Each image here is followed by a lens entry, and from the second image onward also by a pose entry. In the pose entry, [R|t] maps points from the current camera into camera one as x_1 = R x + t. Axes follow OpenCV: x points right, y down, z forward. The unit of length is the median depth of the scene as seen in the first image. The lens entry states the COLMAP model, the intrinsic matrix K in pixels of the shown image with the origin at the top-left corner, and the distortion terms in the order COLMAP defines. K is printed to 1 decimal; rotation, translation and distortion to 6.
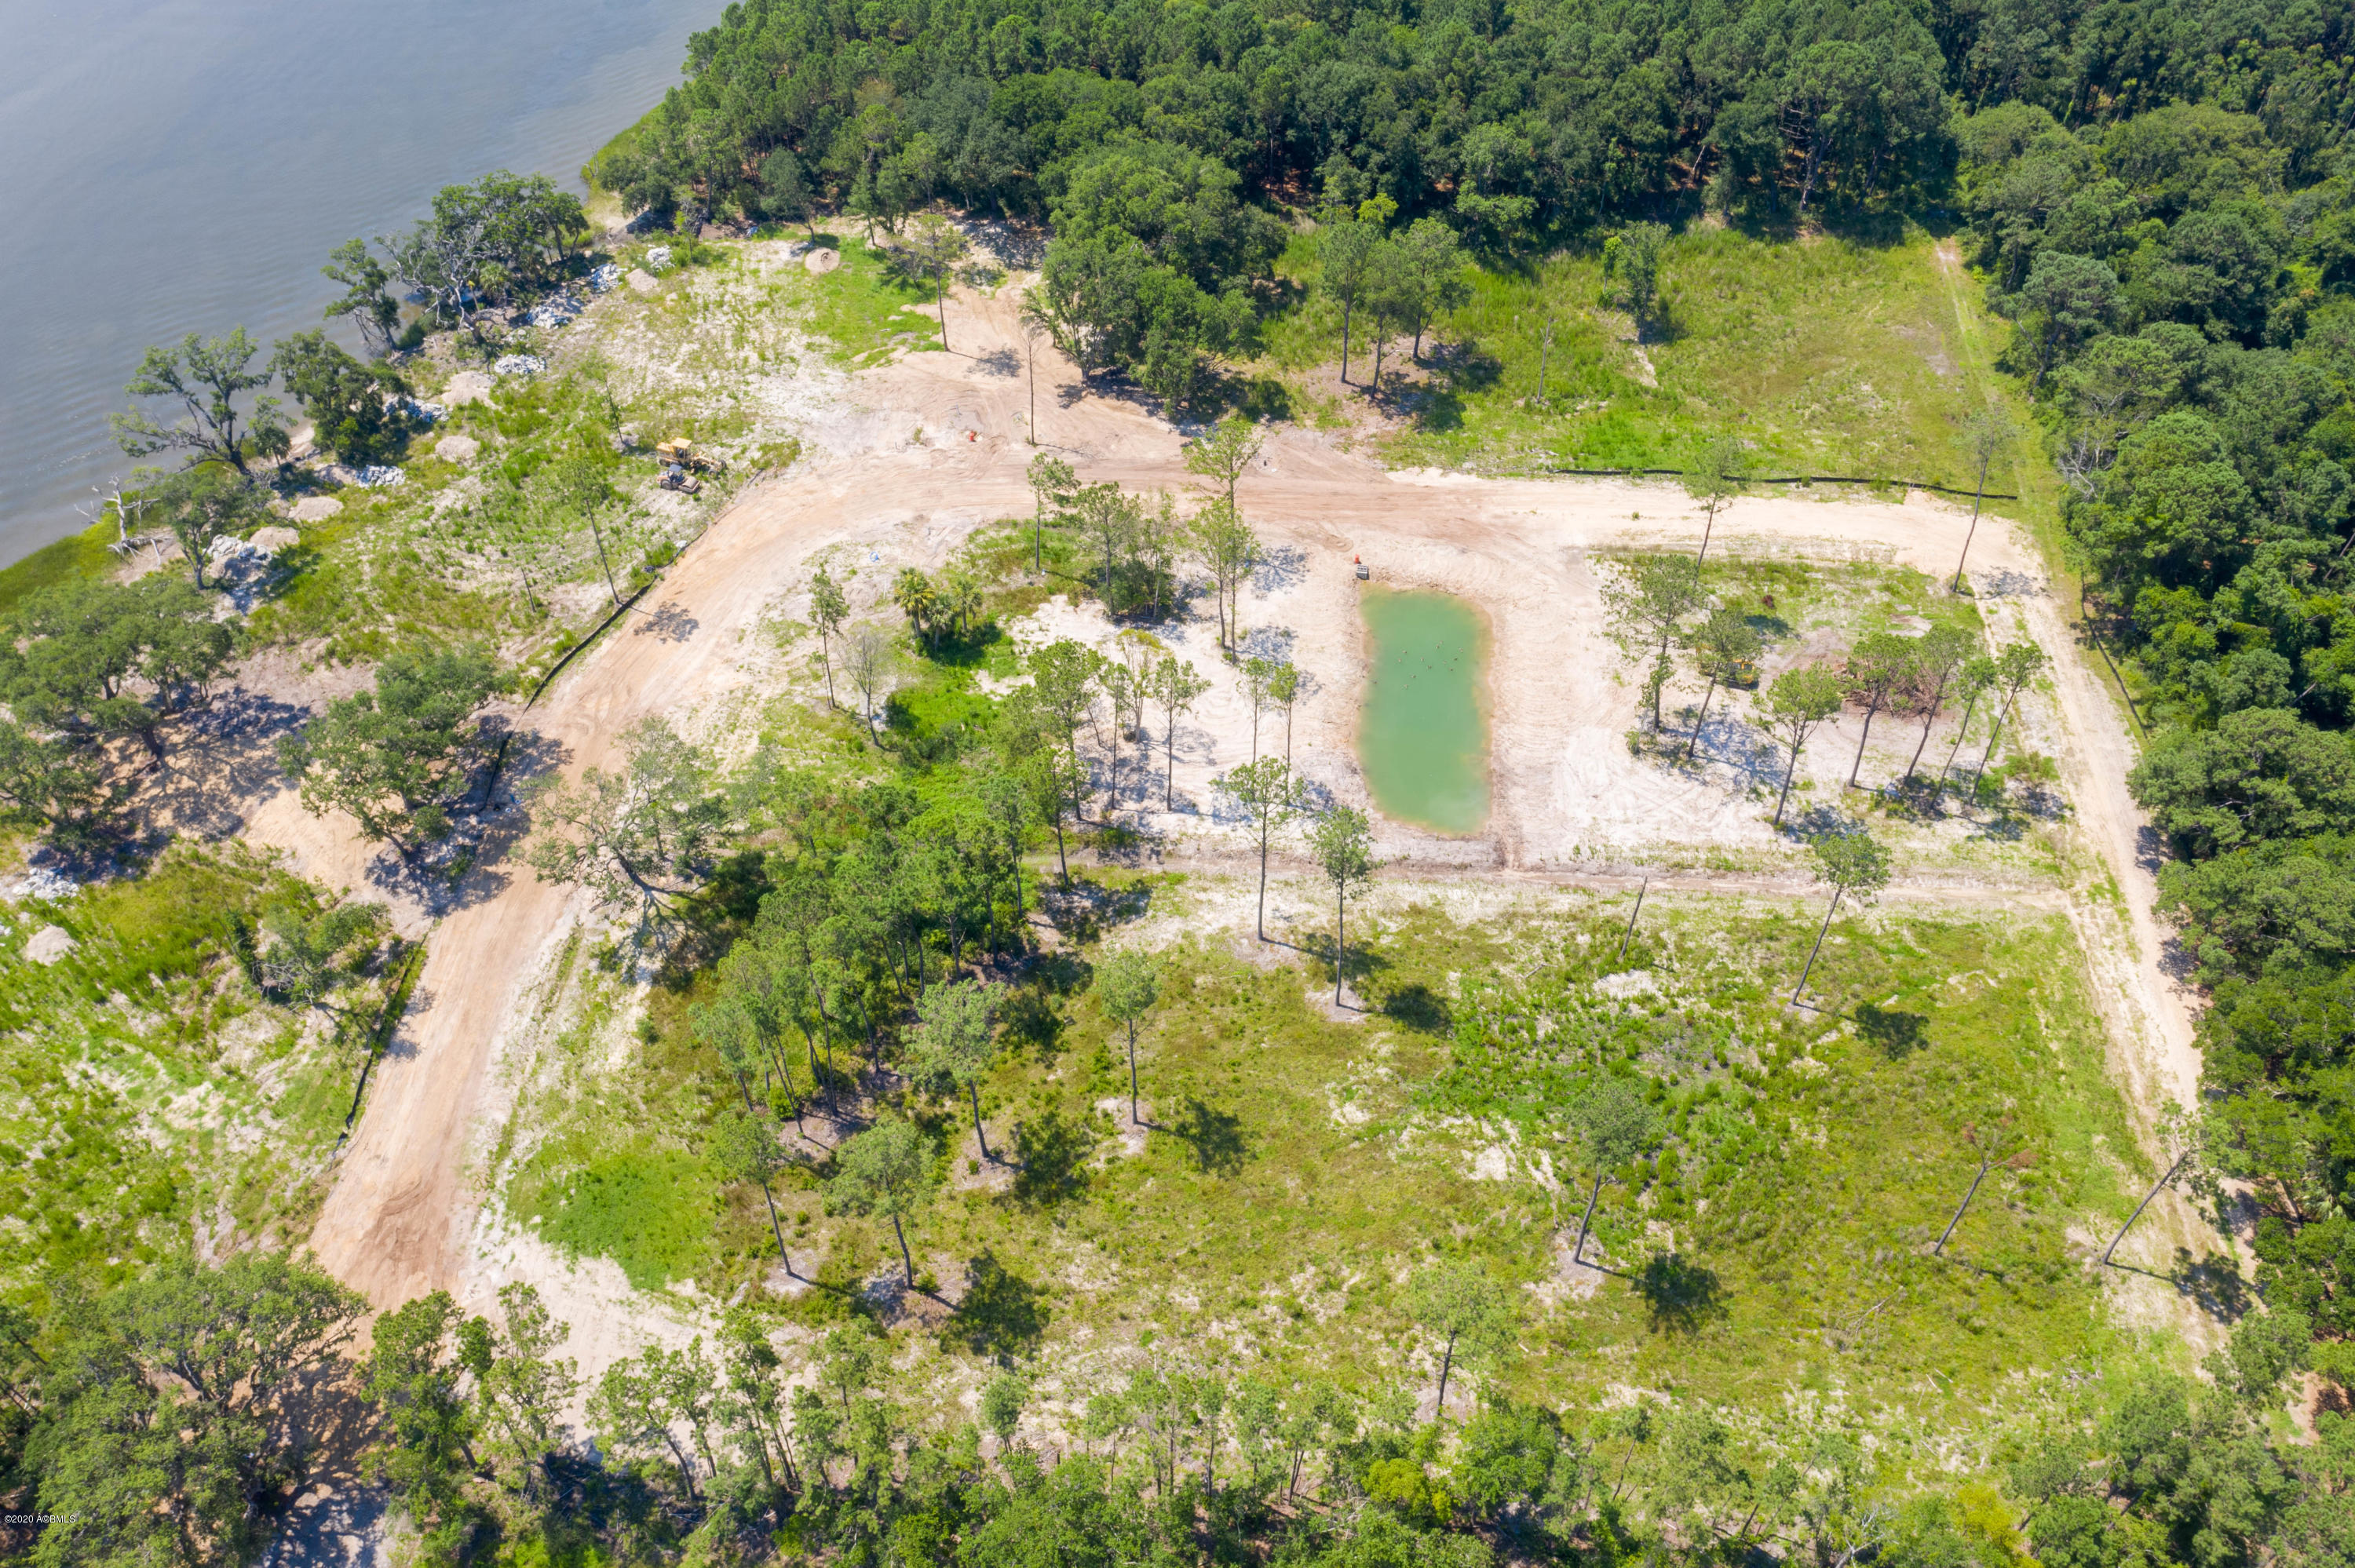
lens RADIAL K [[1873.9, 0, 1175.5], [0, 1873.9, 762.2], [0, 0, 1]] dist [-0.014057, 0.010127]
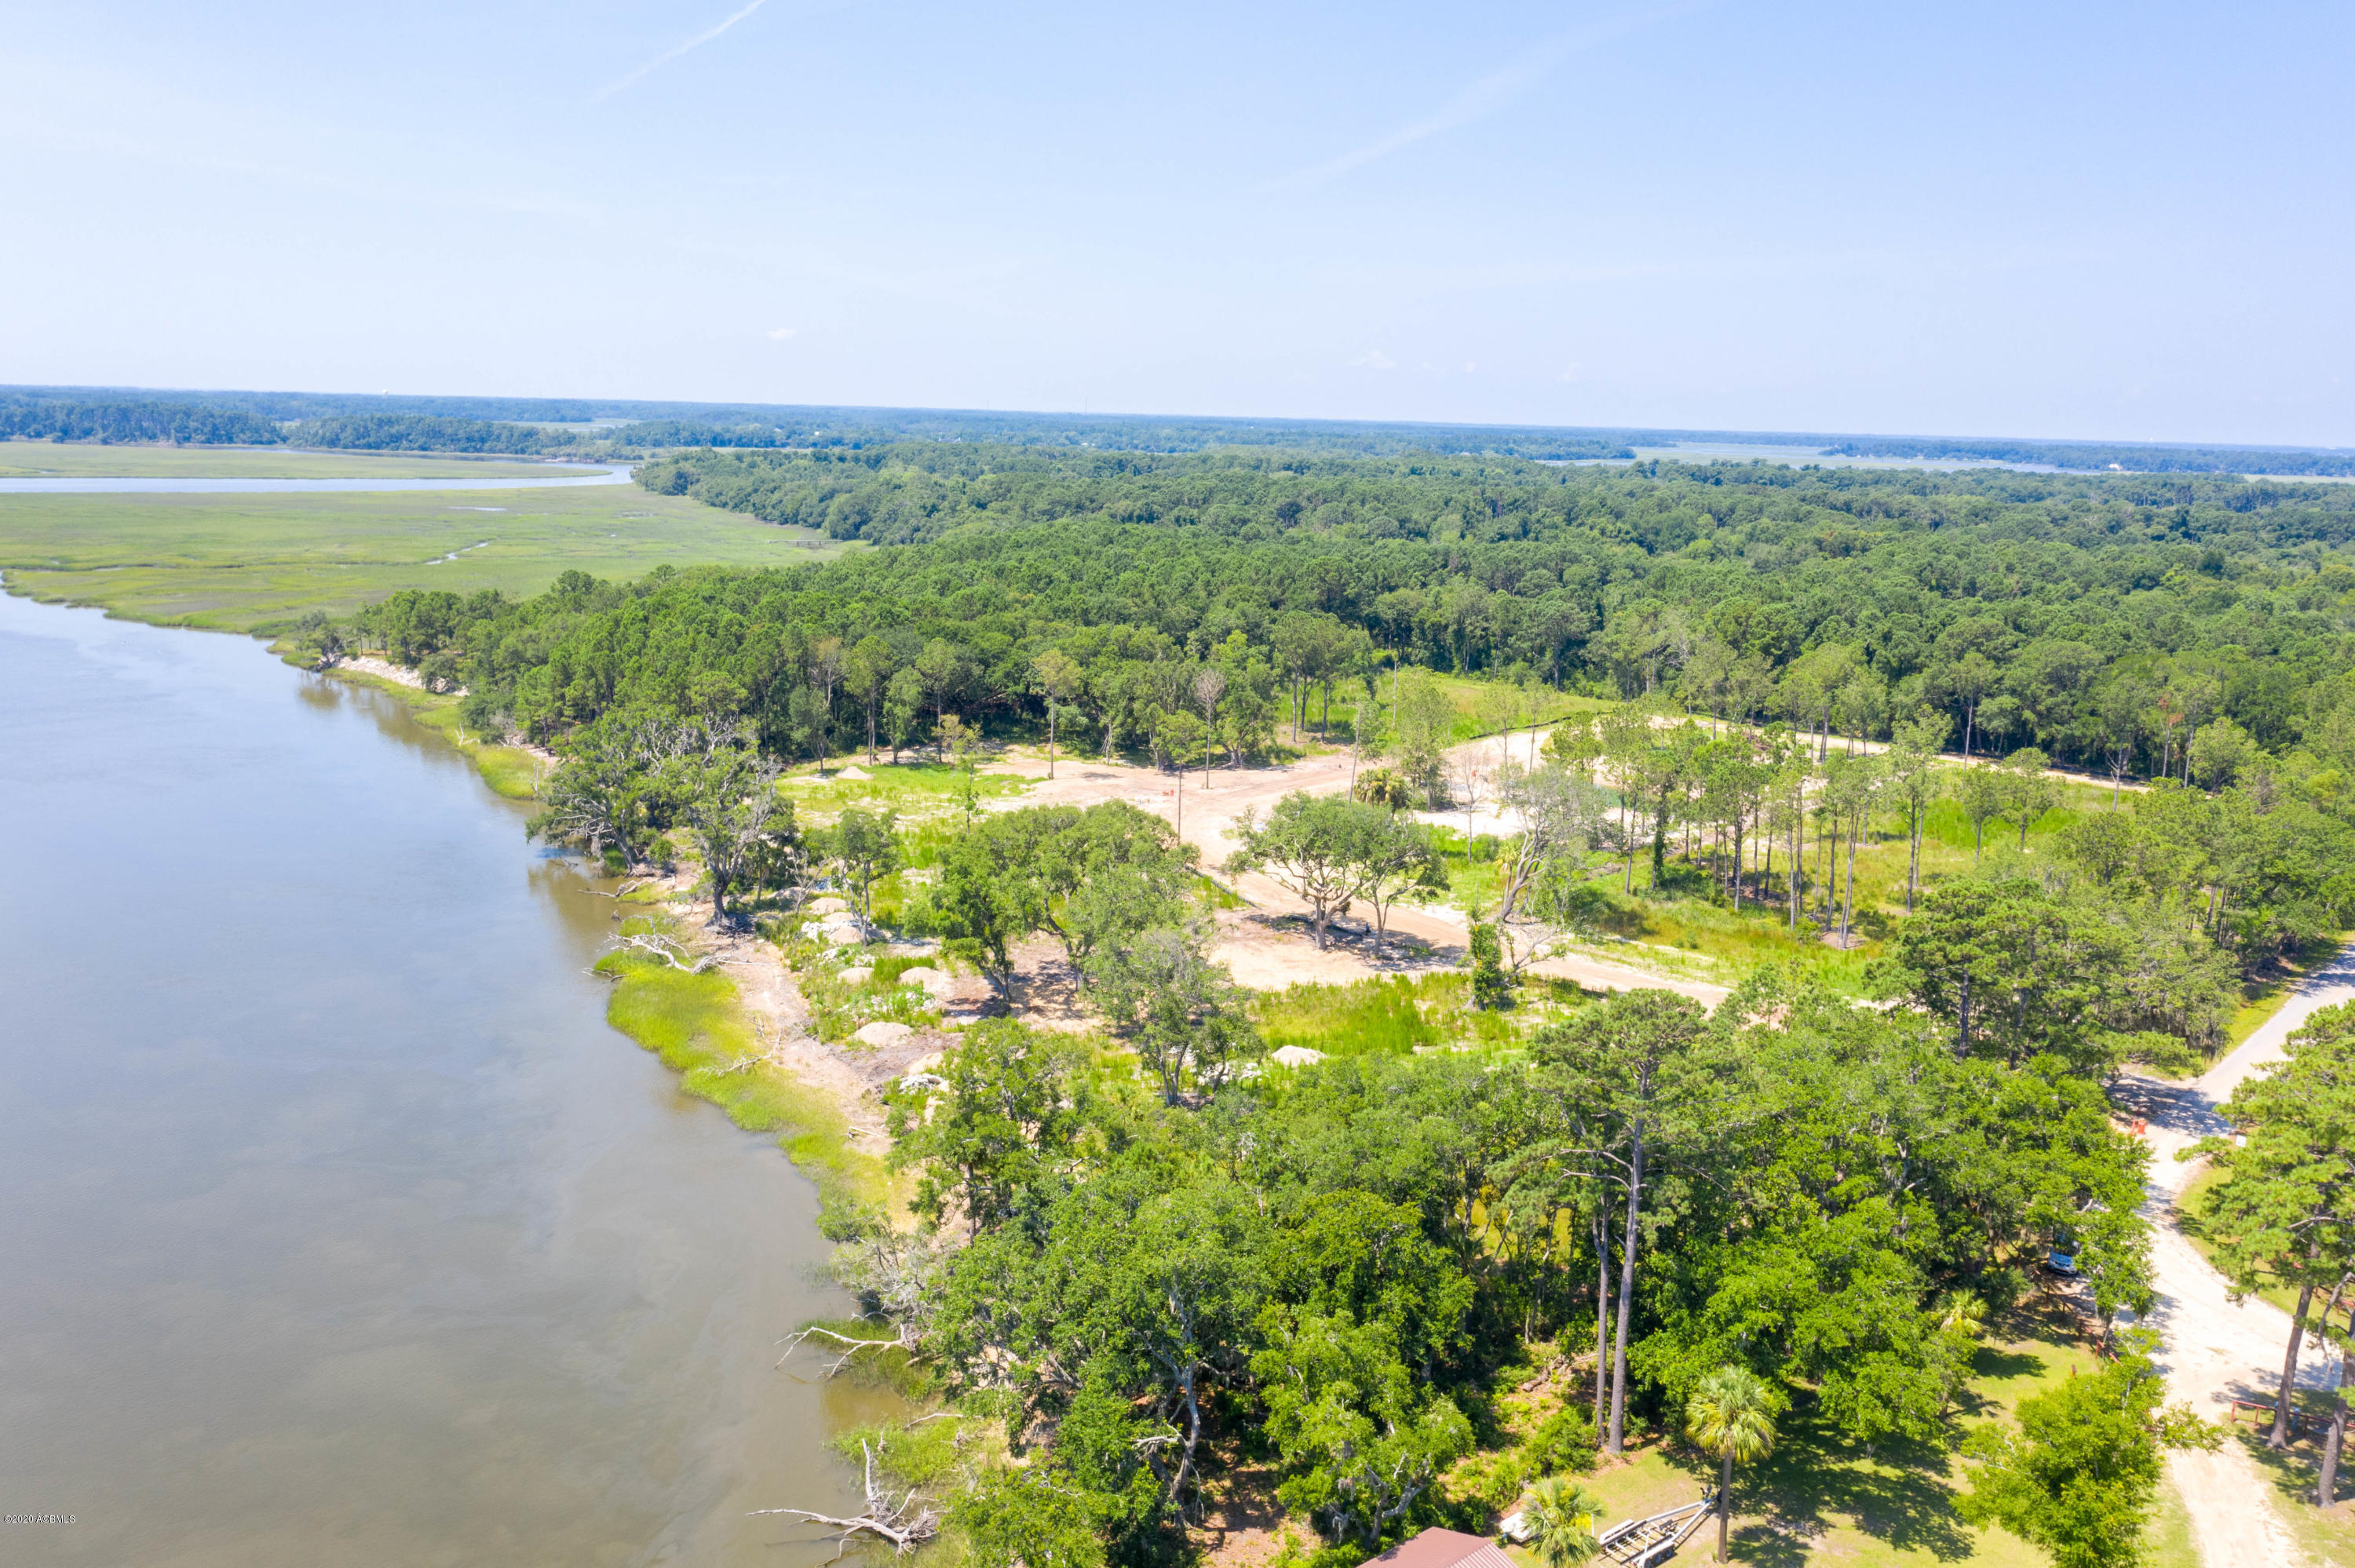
lens RADIAL K [[1873.9, 0, 1180.8], [0, 1873.9, 783.5], [0, 0, 1]] dist [-0.014057, 0.010127]
pose [[0.625518, -0.133406, 0.768720, -1.212793], [0.541876, 0.783156, -0.305021, 0.220819], [-0.561336, 0.607347, 0.562167, 0.401670]]
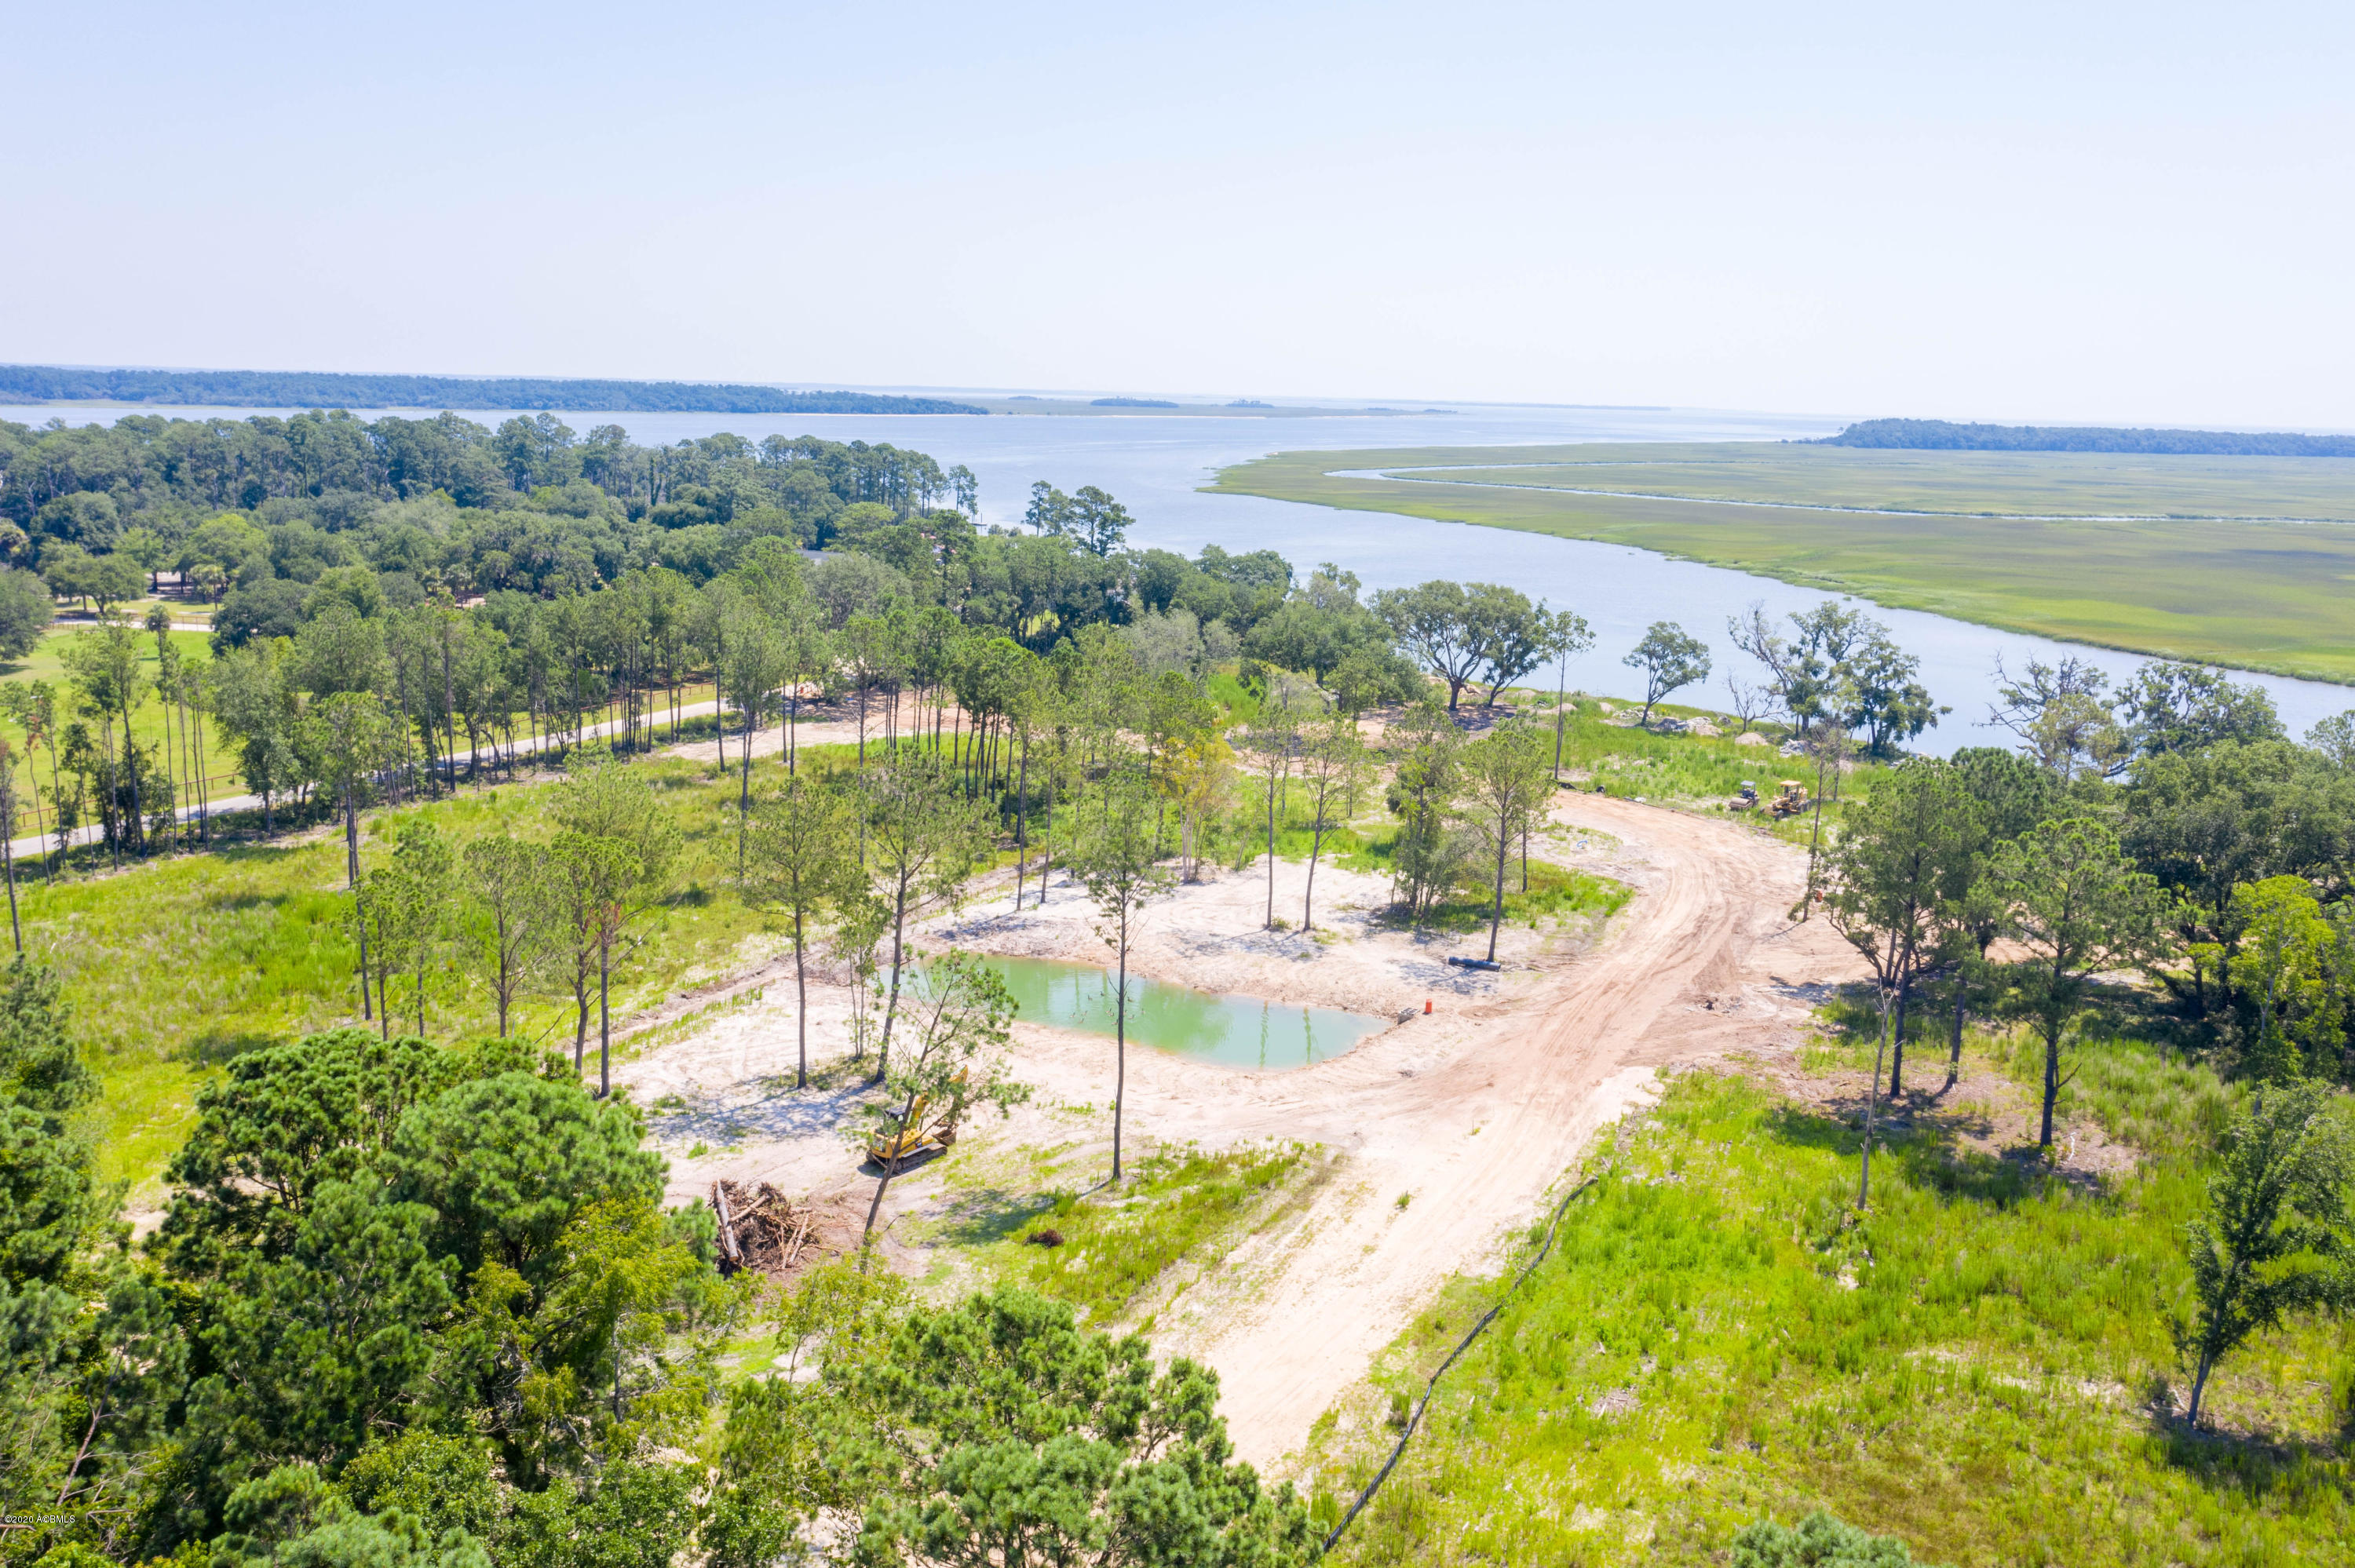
lens RADIAL K [[1873.9, 0, 1172.0], [0, 1873.9, 779.7], [0, 0, 1]] dist [-0.014057, 0.010127]
pose [[-0.389995, 0.176406, -0.903762, 0.759476], [-0.680521, 0.605968, 0.411940, -0.394428], [0.620319, 0.775683, -0.116276, 1.077469]]
